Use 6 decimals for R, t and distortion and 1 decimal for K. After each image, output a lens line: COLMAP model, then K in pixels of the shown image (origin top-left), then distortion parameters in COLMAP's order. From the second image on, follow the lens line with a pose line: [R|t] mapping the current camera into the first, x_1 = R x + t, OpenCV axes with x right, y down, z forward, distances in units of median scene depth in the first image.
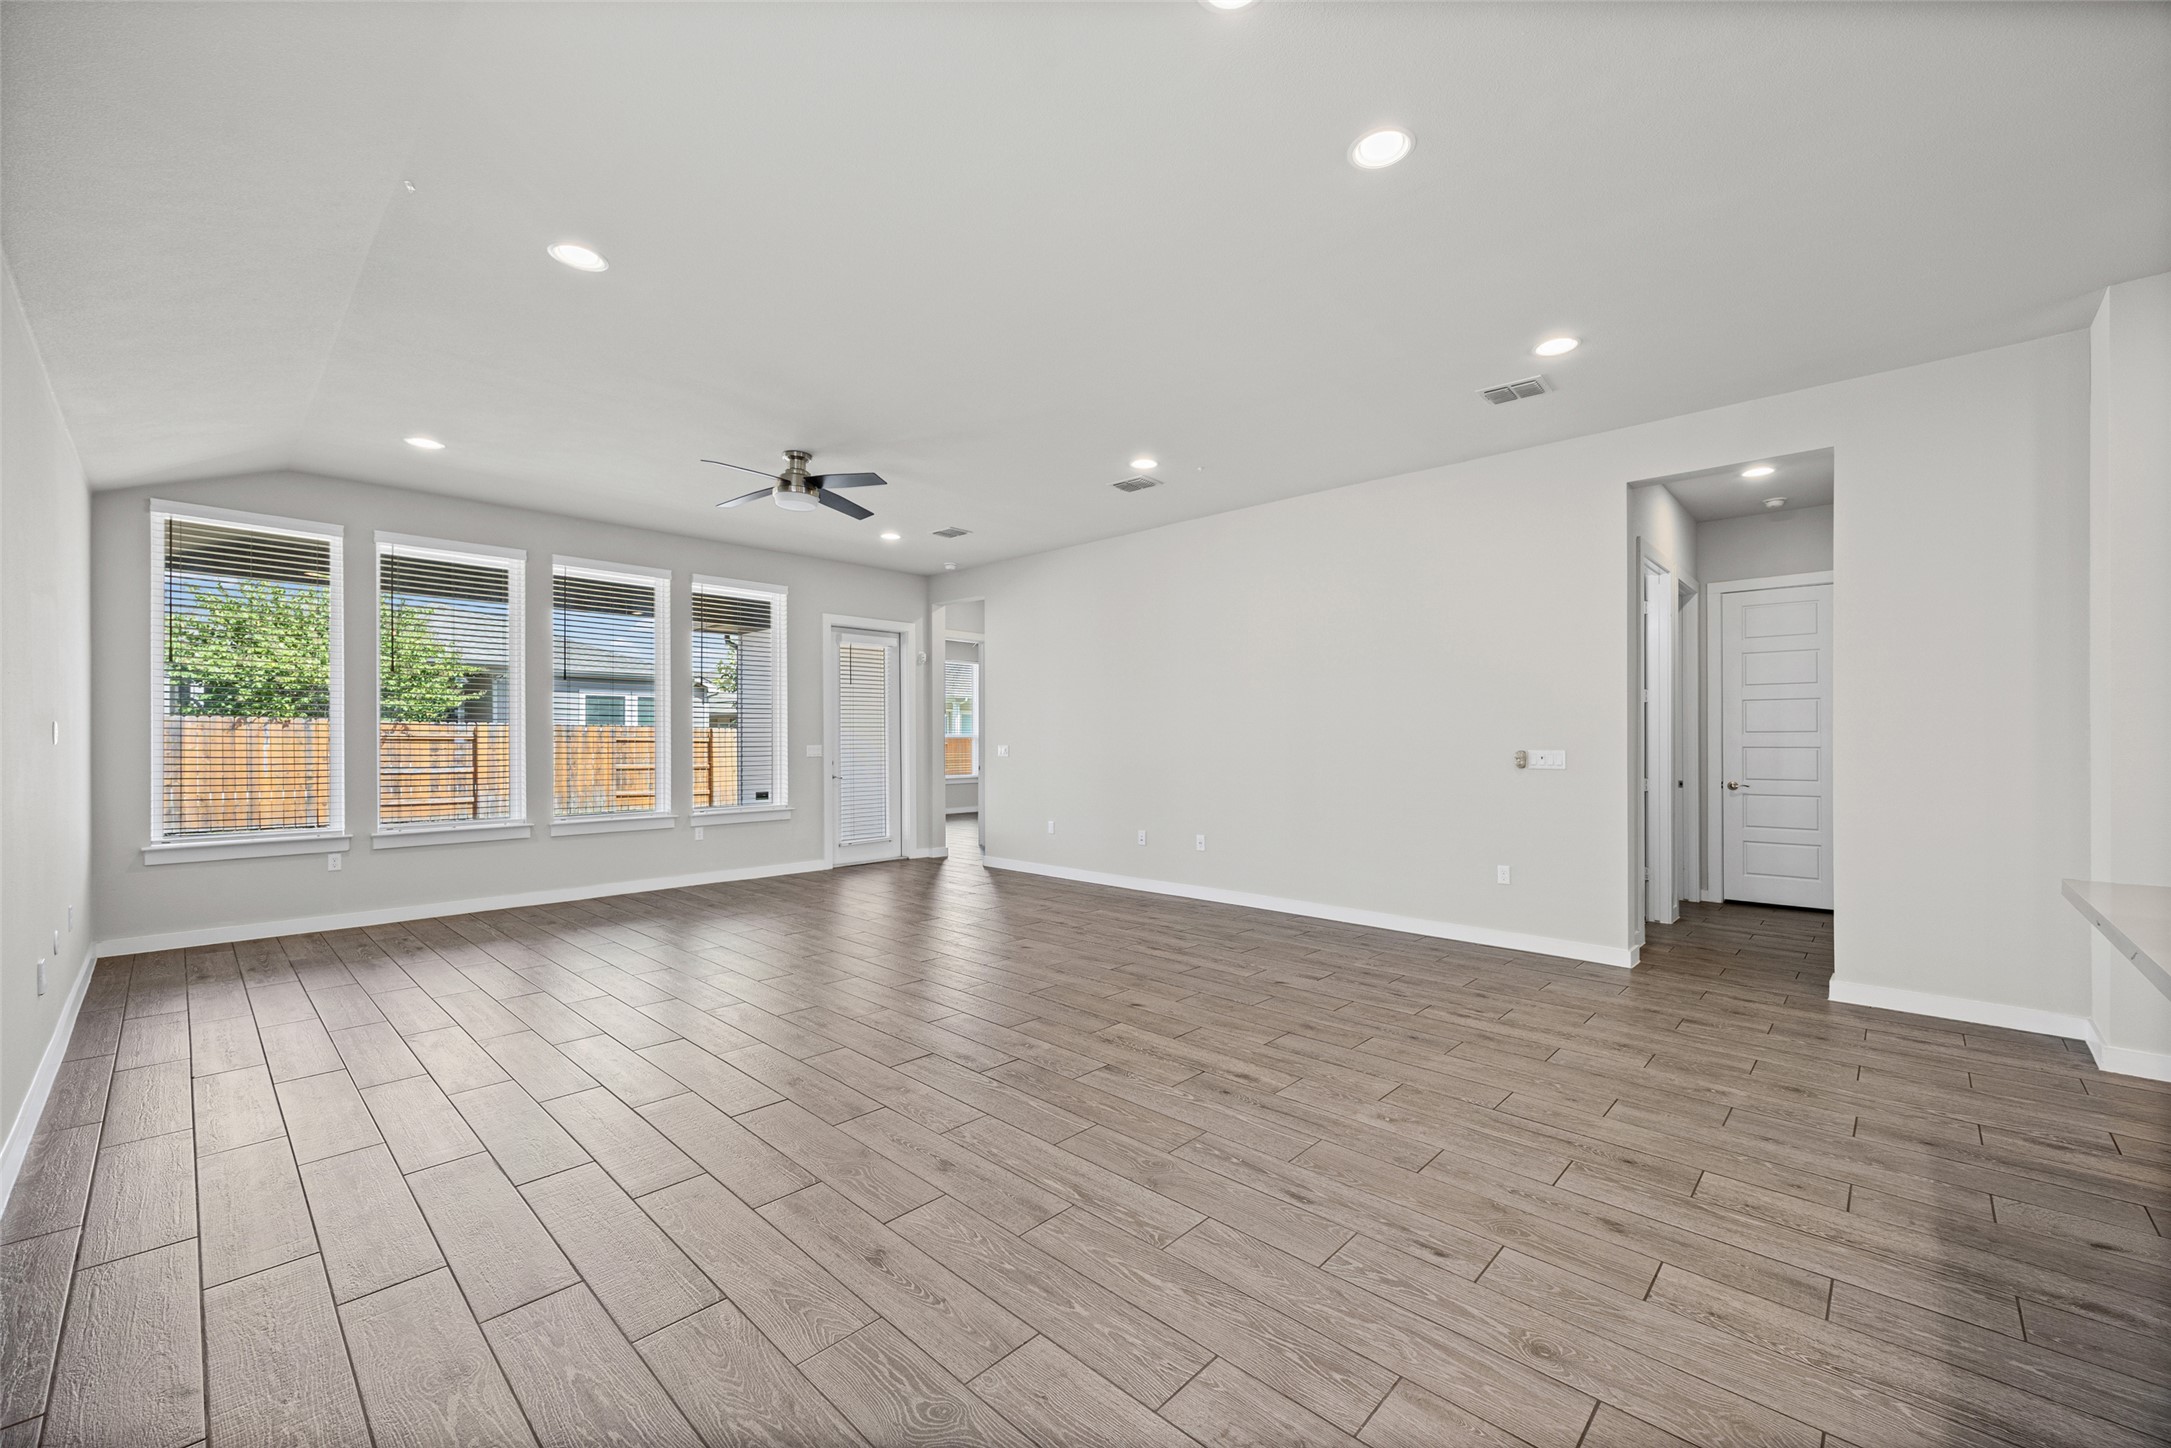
lens RADIAL K [[857.4, 0, 1097.7], [0, 857.4, 737.6], [0, 0, 1]] dist [0.015635, -0.000035]
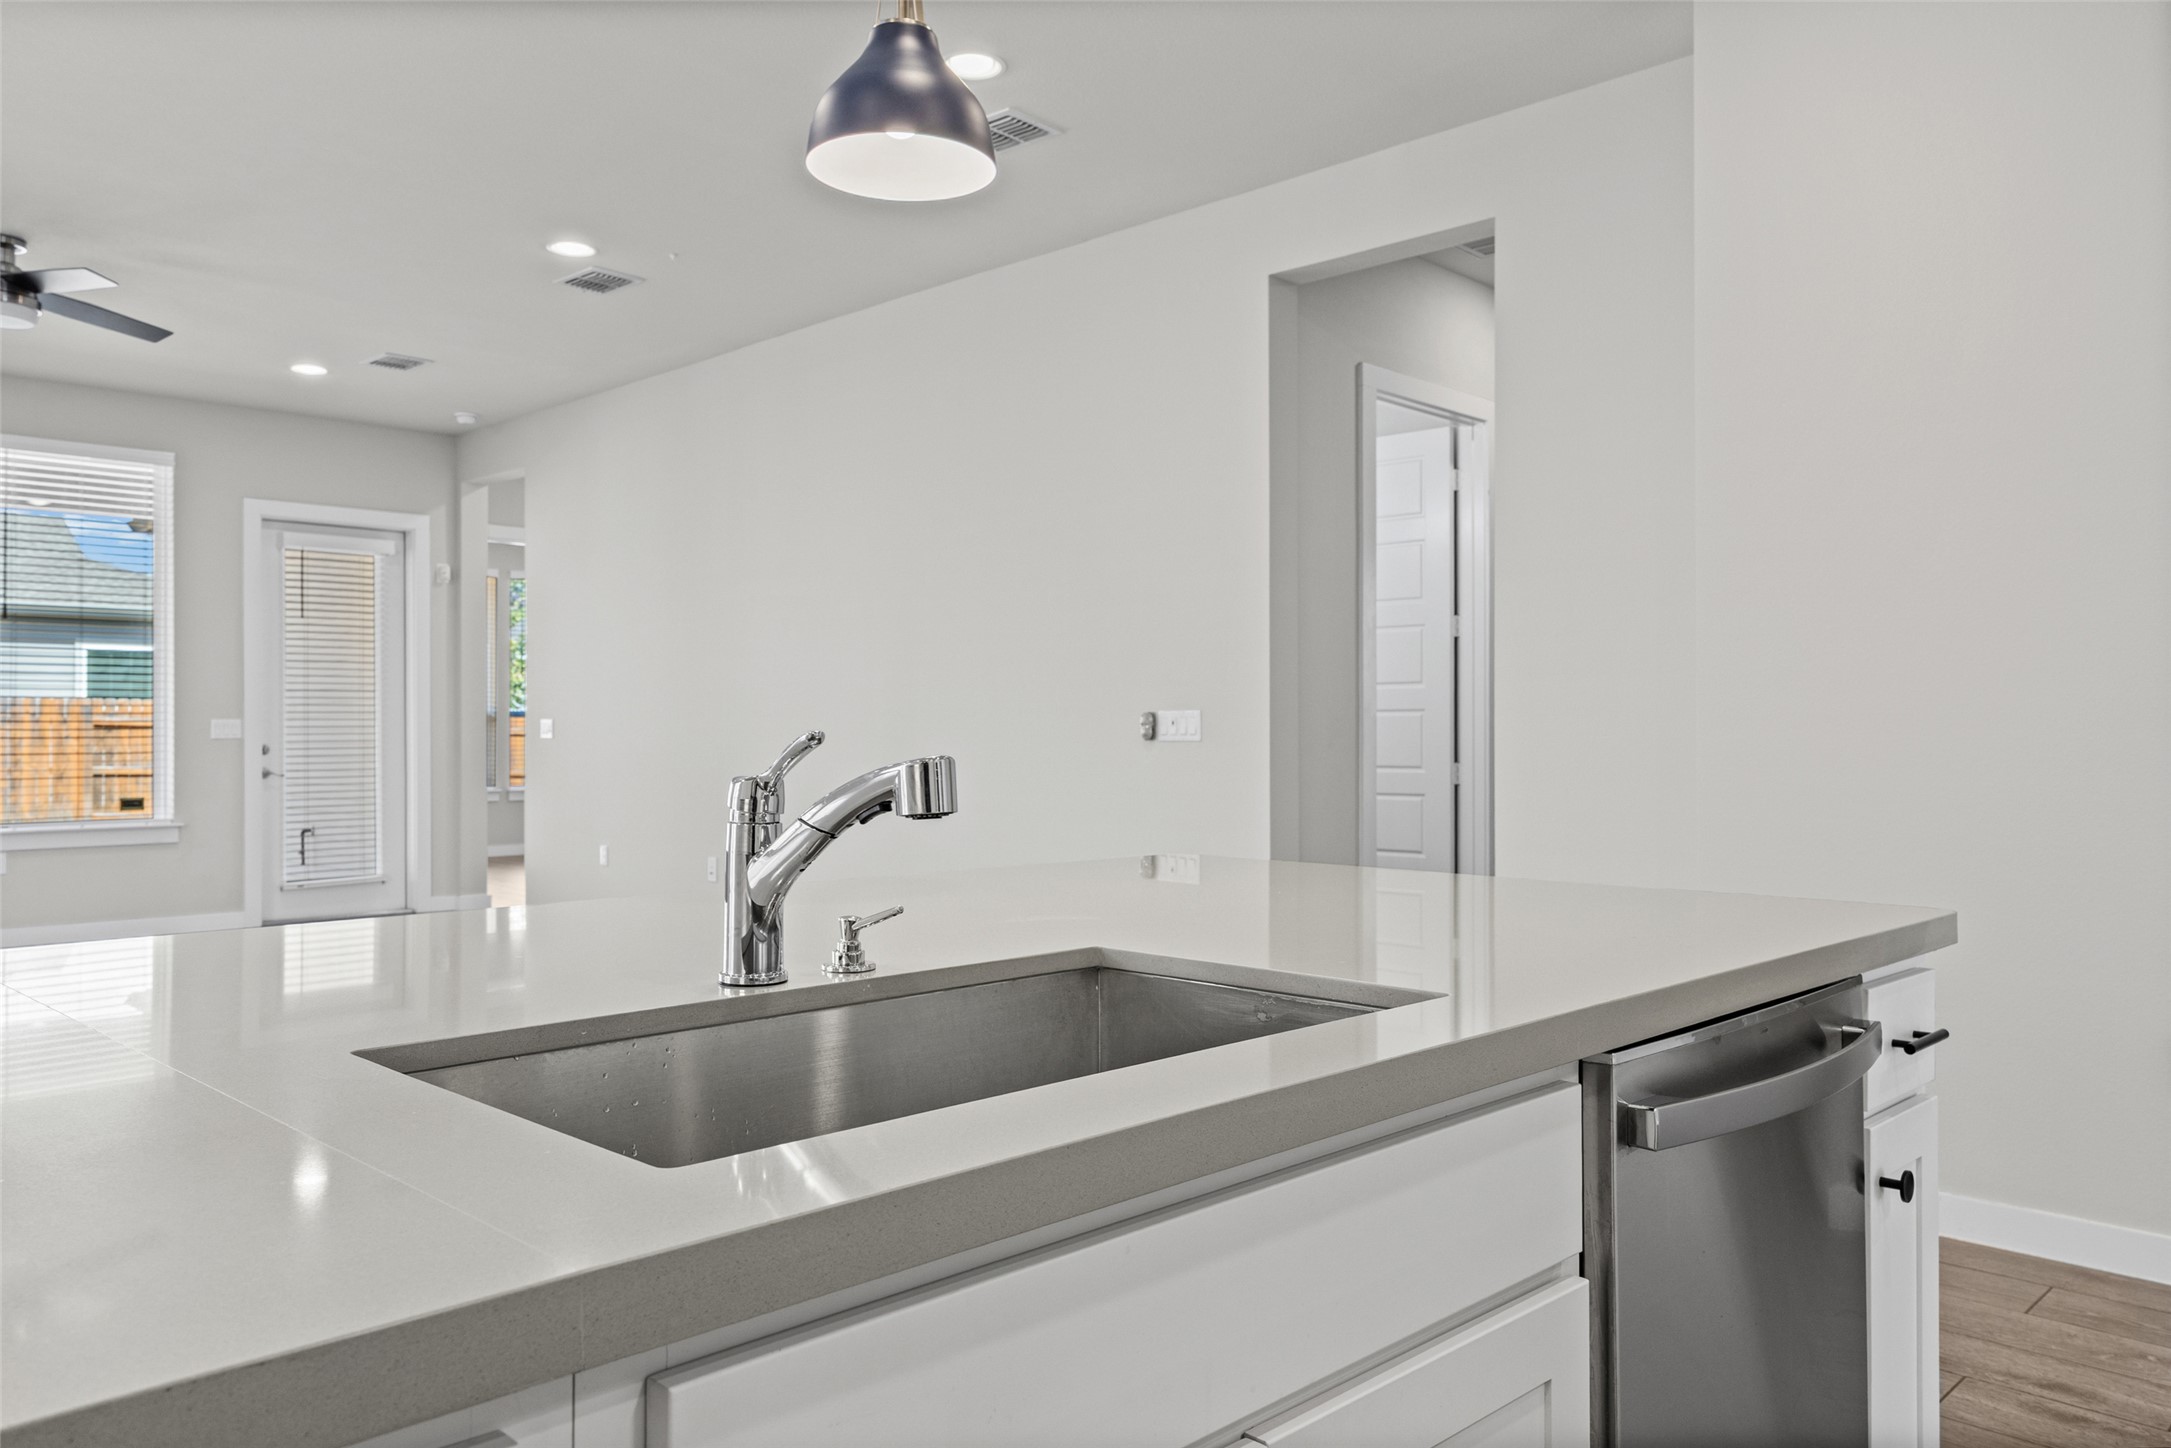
lens RADIAL K [[1552.8, 0, 1084.7], [0, 1552.8, 708.5], [0, 0, 1]] dist [-0.055987, 0.073558]
pose [[0.999826, -0.002362, -0.018496, 0.264544], [0.002118, 0.999911, -0.013176, 0.015344], [0.018526, 0.013135, 0.999742, -0.053608]]
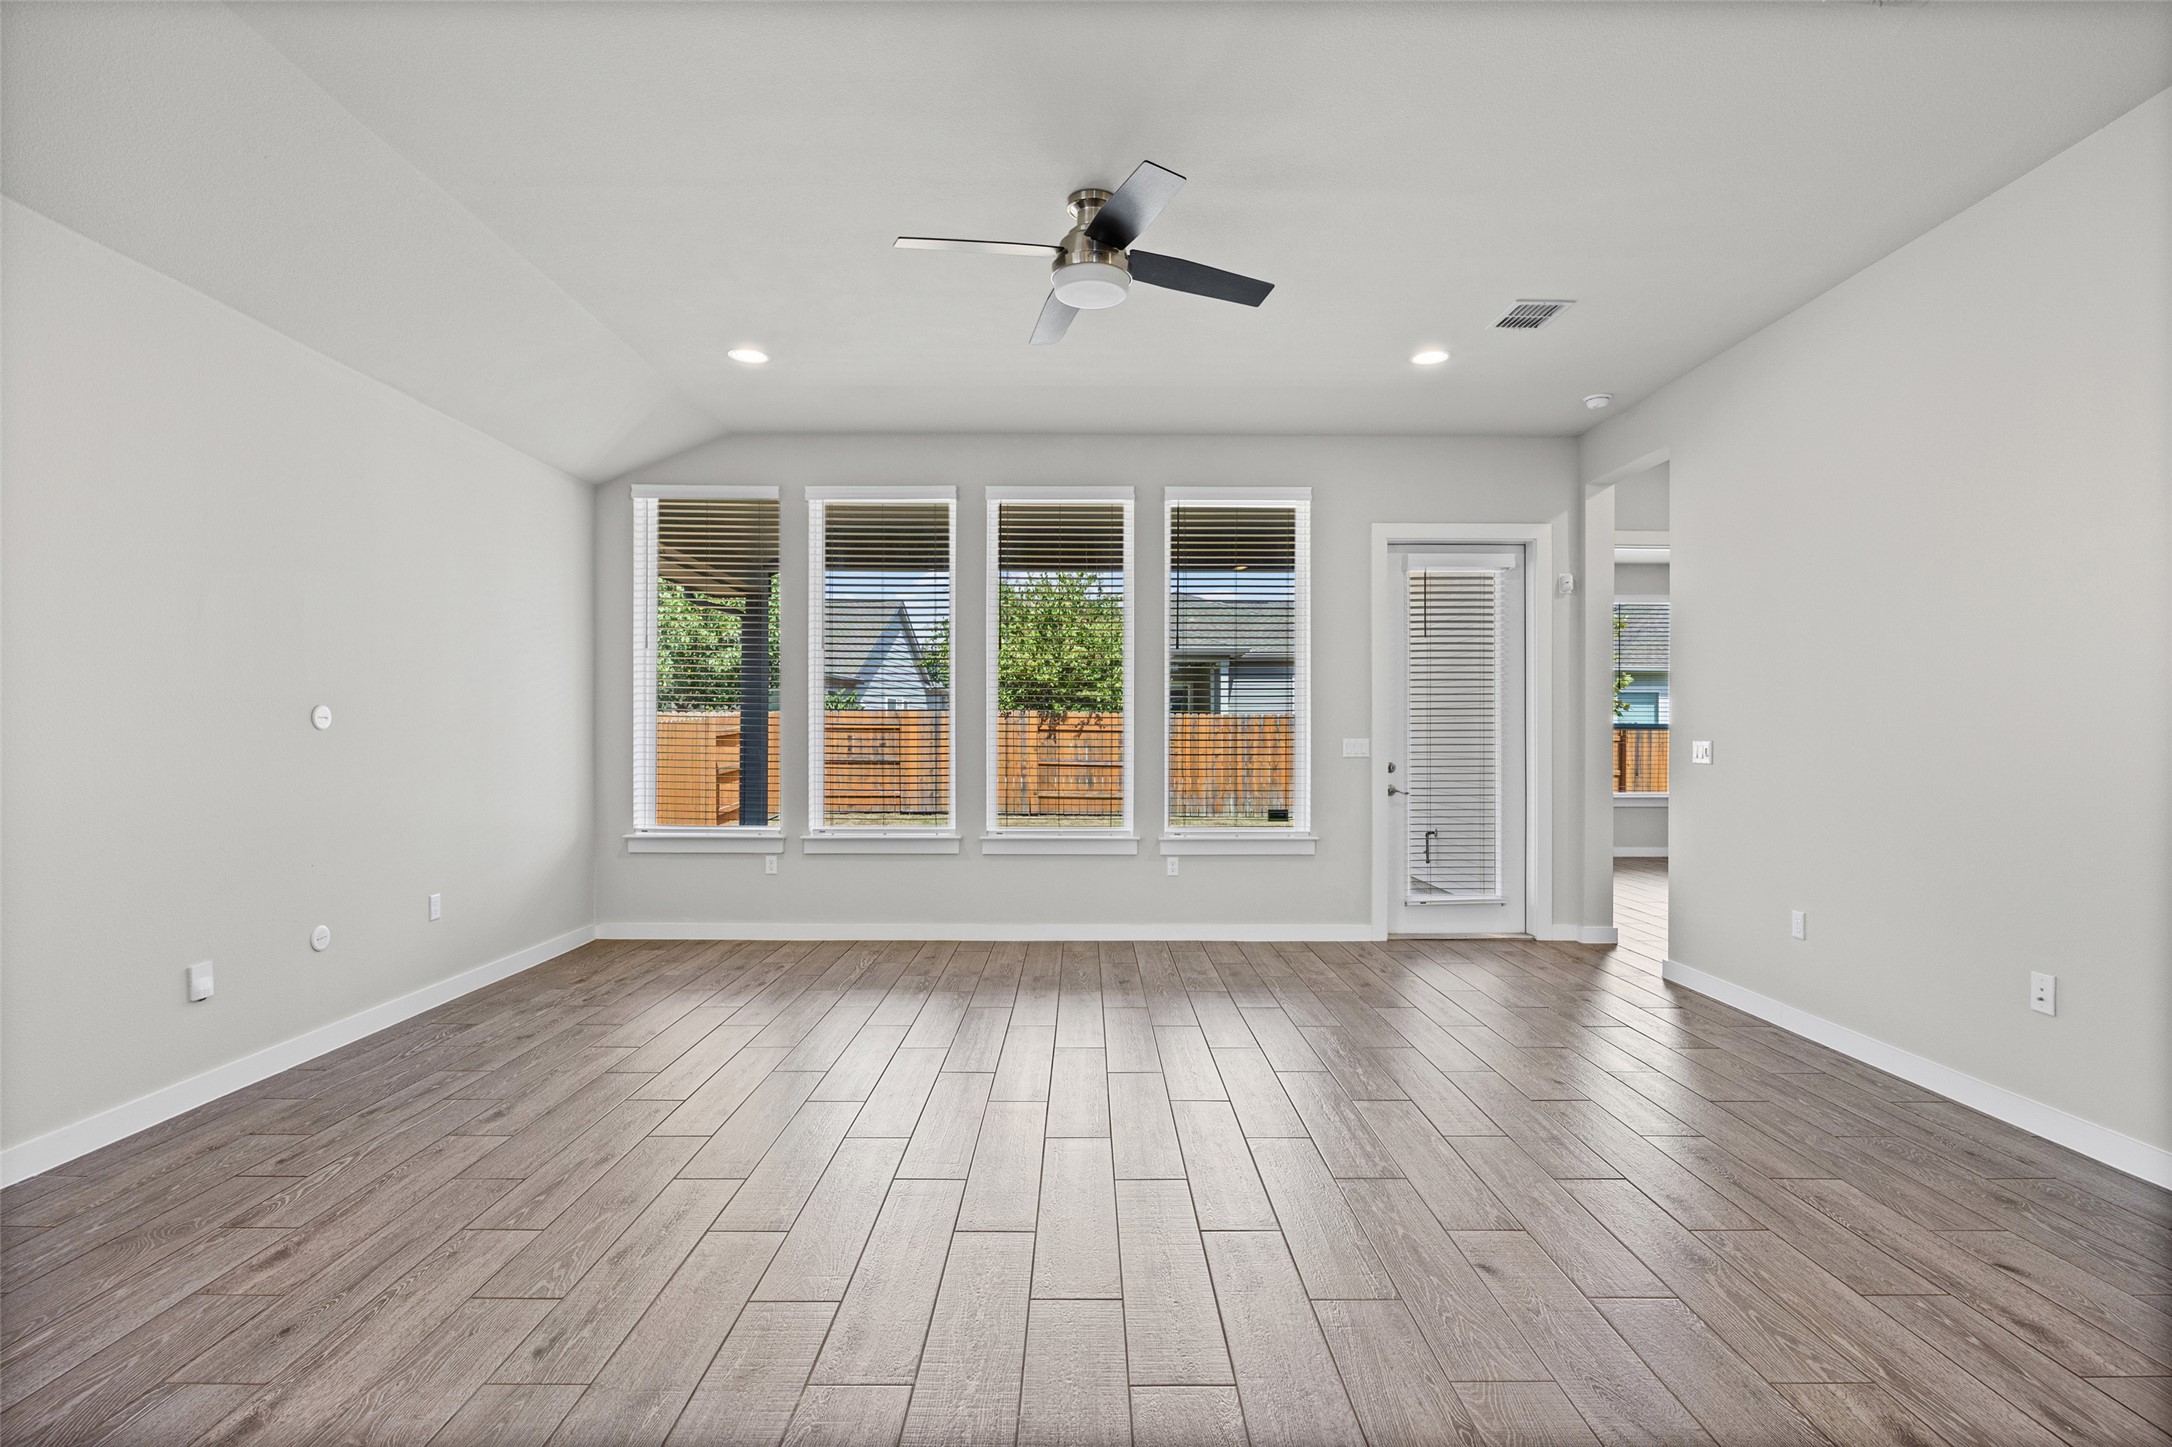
lens RADIAL K [[1032.8, 0, 1091.0], [0, 1032.8, 737.6], [0, 0, 1]] dist [-0.012644, 0.000102]
pose [[0.690852, 0.006540, -0.722966, 0.069294], [-0.001803, 0.999972, 0.007323, 0.003107], [0.722994, -0.003756, 0.690845, 0.321771]]
